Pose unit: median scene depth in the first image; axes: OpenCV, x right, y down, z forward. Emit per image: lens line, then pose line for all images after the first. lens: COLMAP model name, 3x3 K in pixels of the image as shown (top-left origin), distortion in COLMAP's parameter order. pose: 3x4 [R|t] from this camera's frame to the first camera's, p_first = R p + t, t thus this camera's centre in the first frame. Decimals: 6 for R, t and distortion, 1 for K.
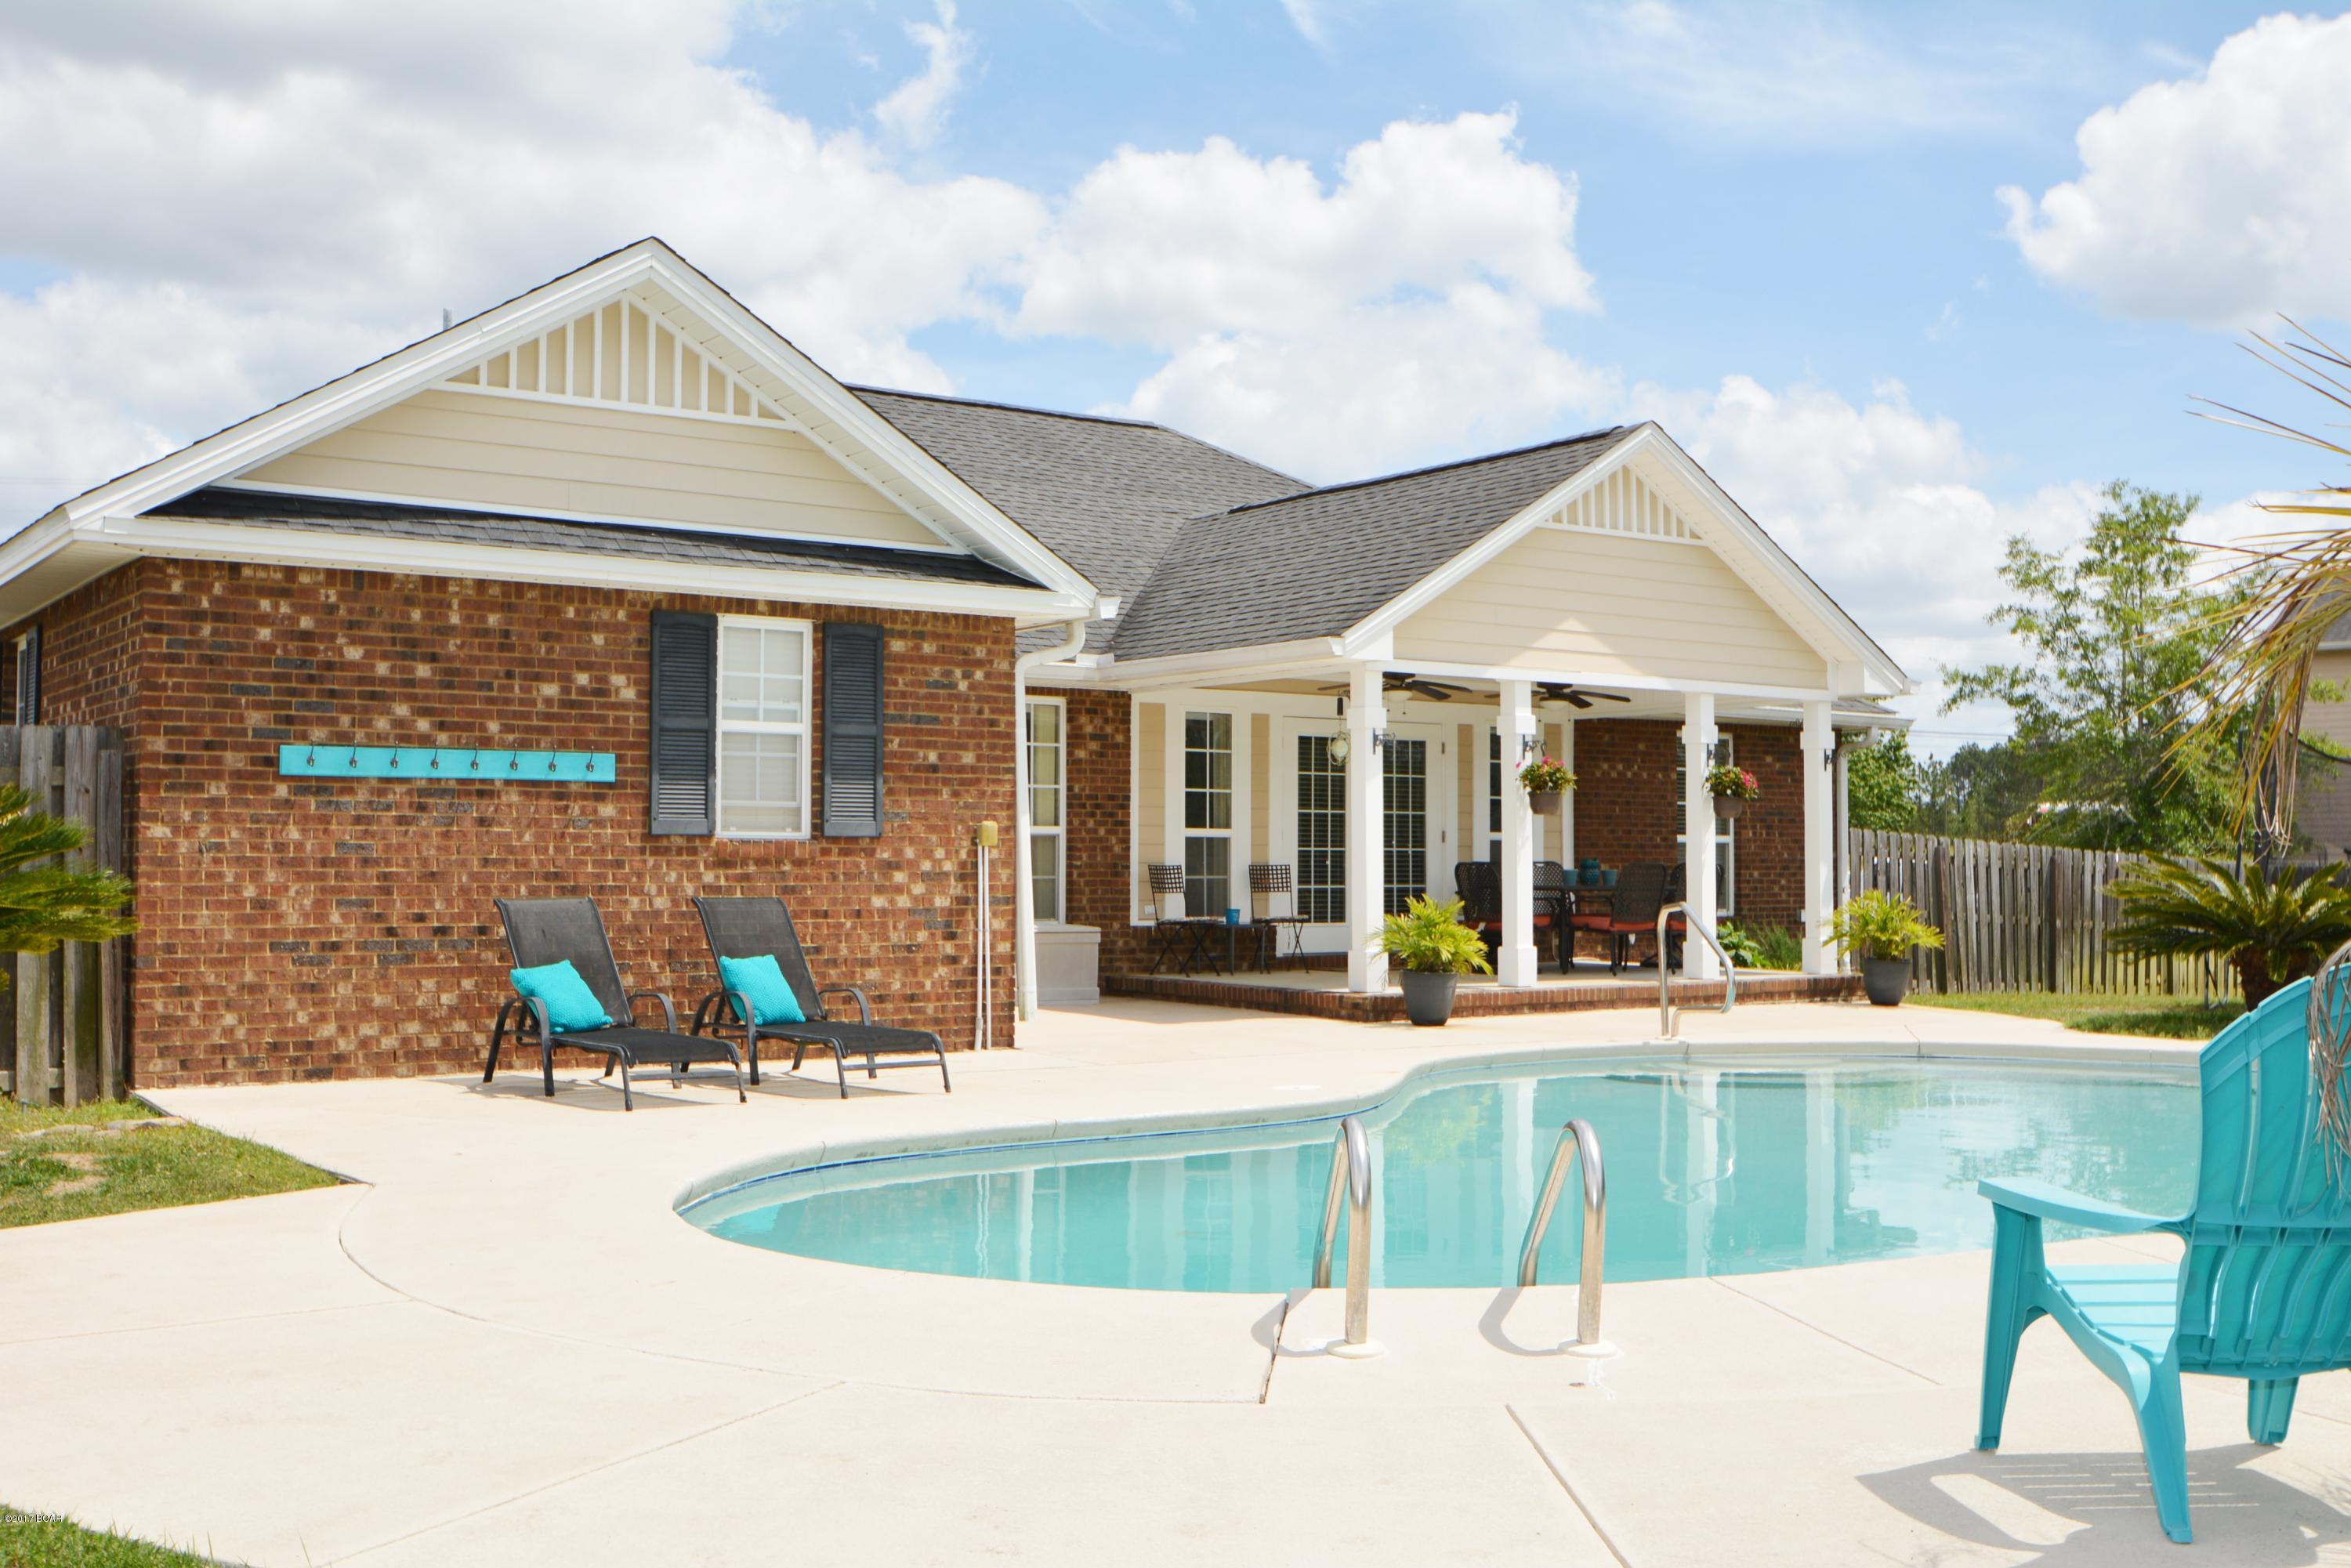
lens RADIAL K [[2347.7, 0, 1175.5], [0, 2347.7, 784.0], [0, 0, 1]] dist [-0.082592, 0.016753]
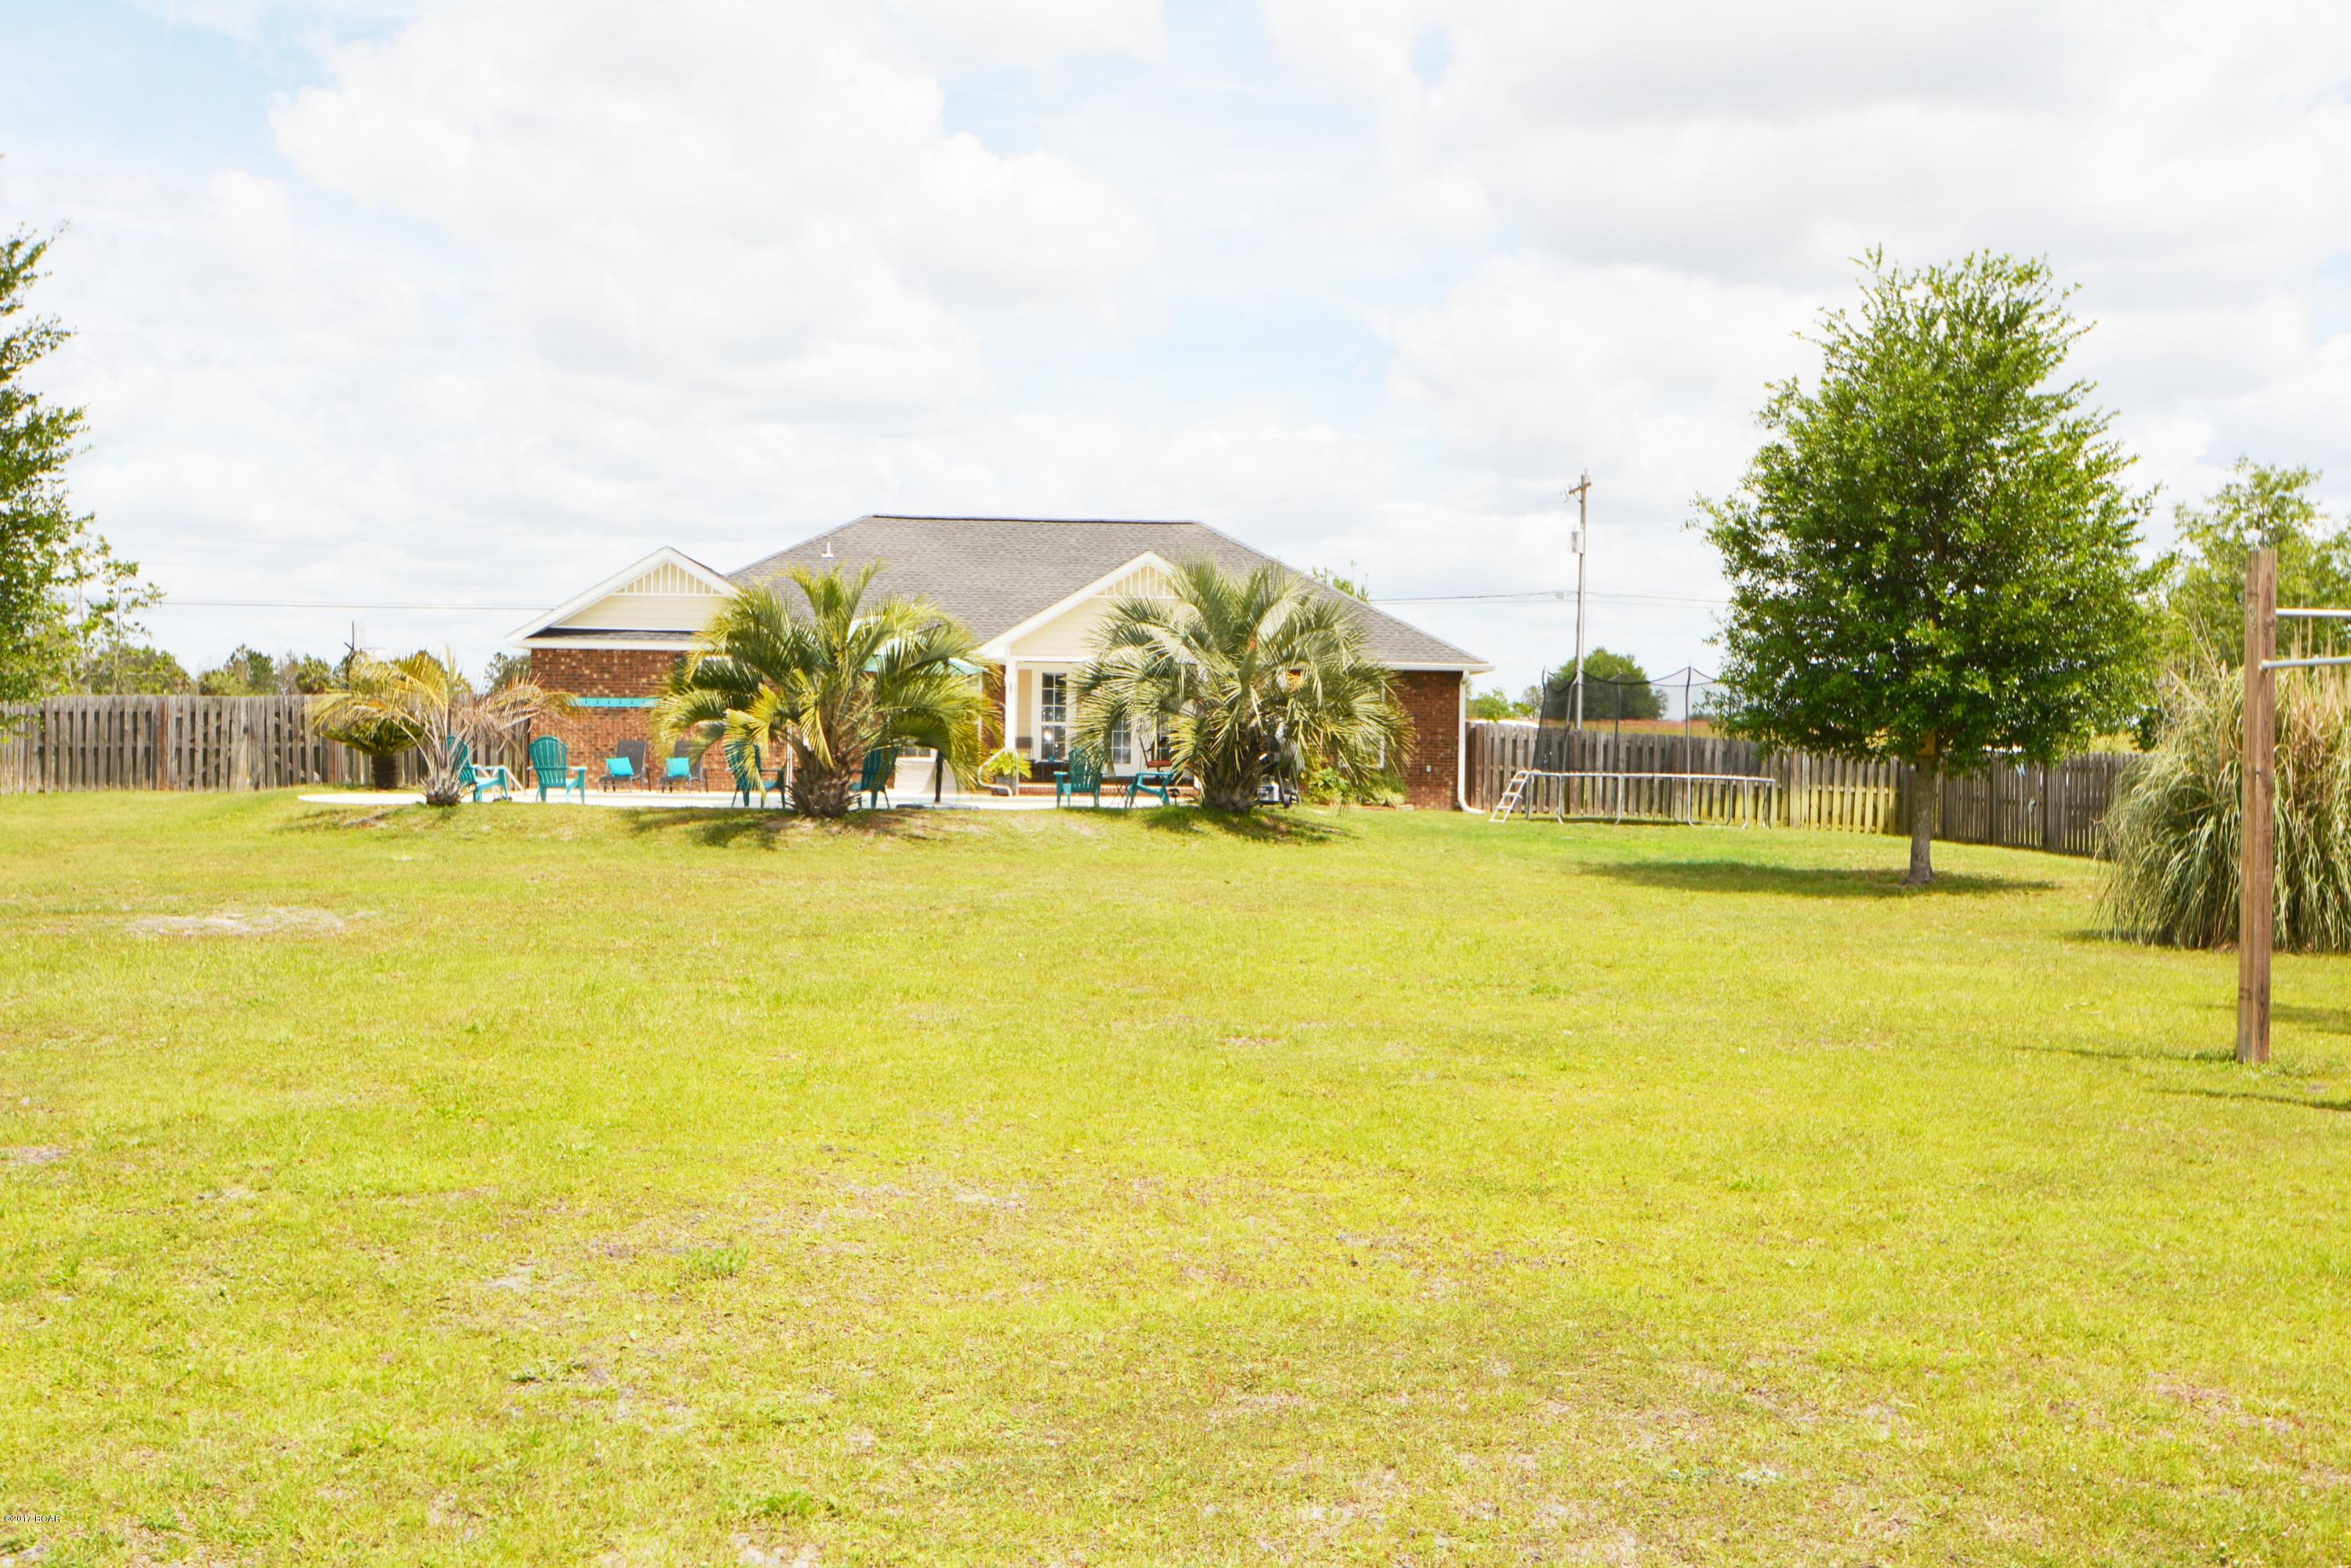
lens RADIAL K [[2347.7, 0, 1175.5], [0, 2347.7, 784.0], [0, 0, 1]] dist [-0.082592, 0.016753]
pose [[0.837665, 0.017572, -0.545902, 1.450218], [0.006445, 0.999095, 0.042049, -0.017555], [0.546147, -0.038741, 0.836793, -0.935378]]
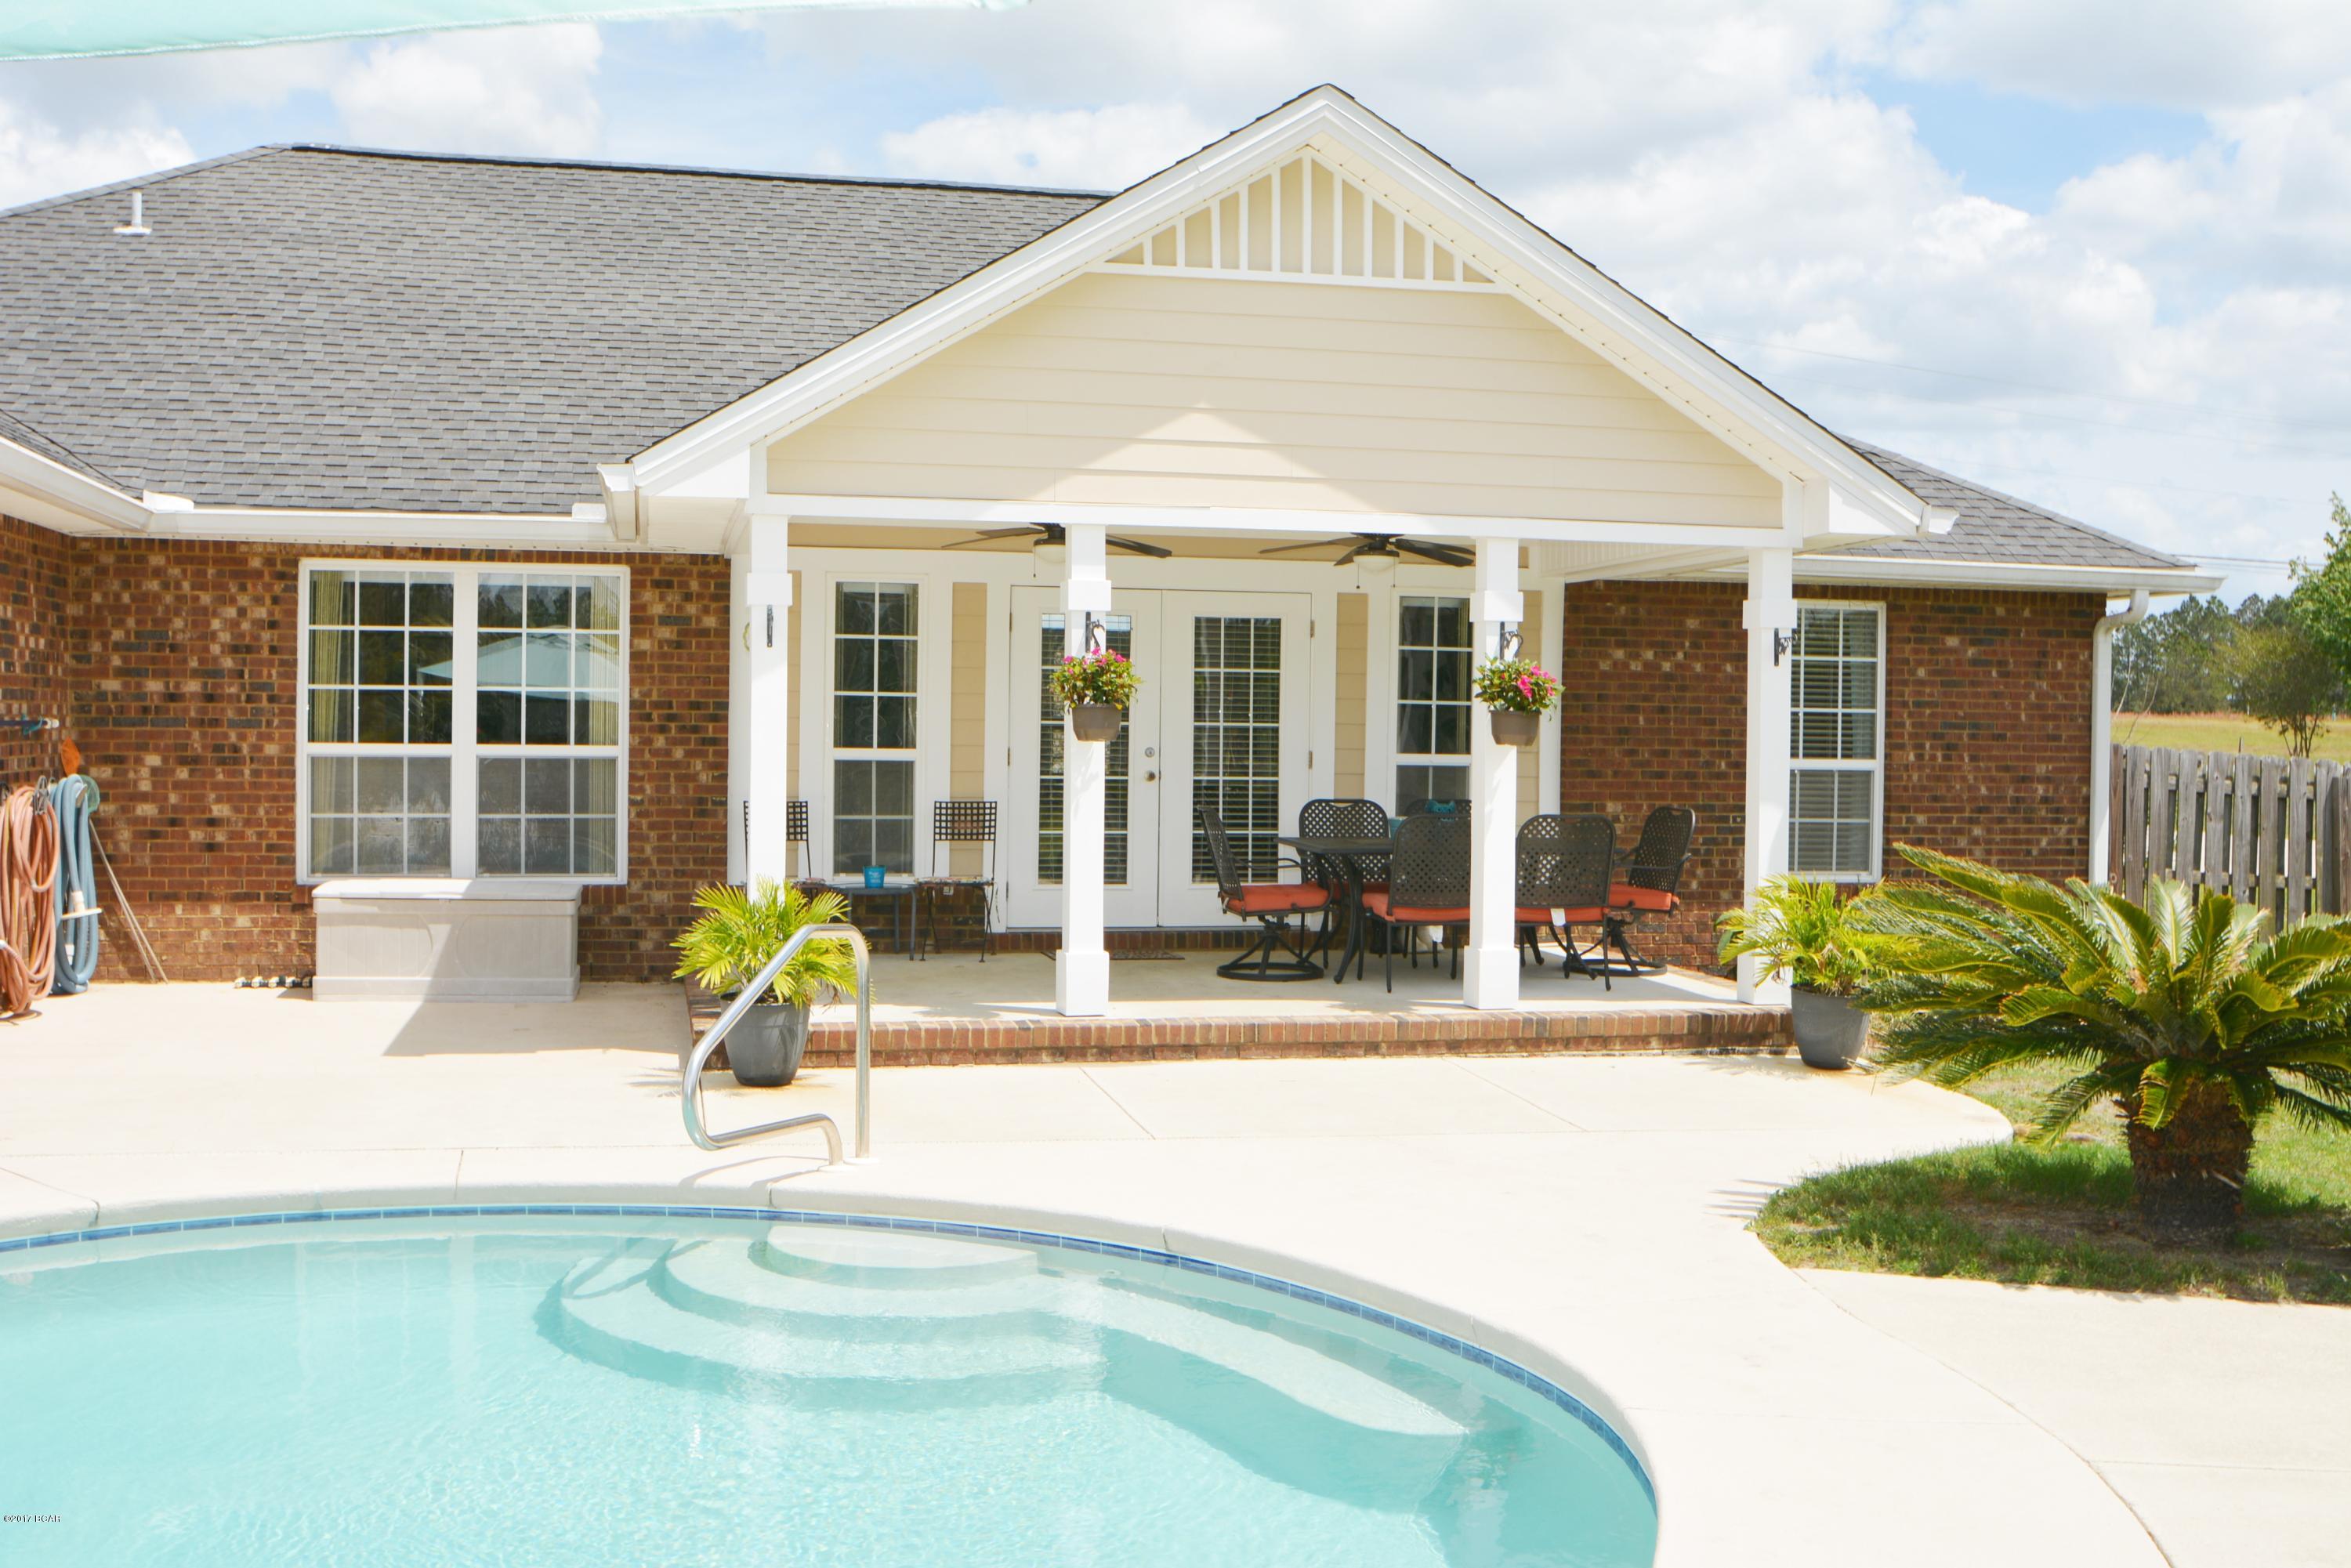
lens RADIAL K [[2347.7, 0, 1175.5], [0, 2347.7, 784.0], [0, 0, 1]] dist [-0.082592, 0.016753]
pose [[0.921116, 0.018632, -0.388842, 0.382290], [0.003045, 0.998479, 0.055058, -0.009013], [0.389276, -0.051899, 0.919658, 0.404152]]
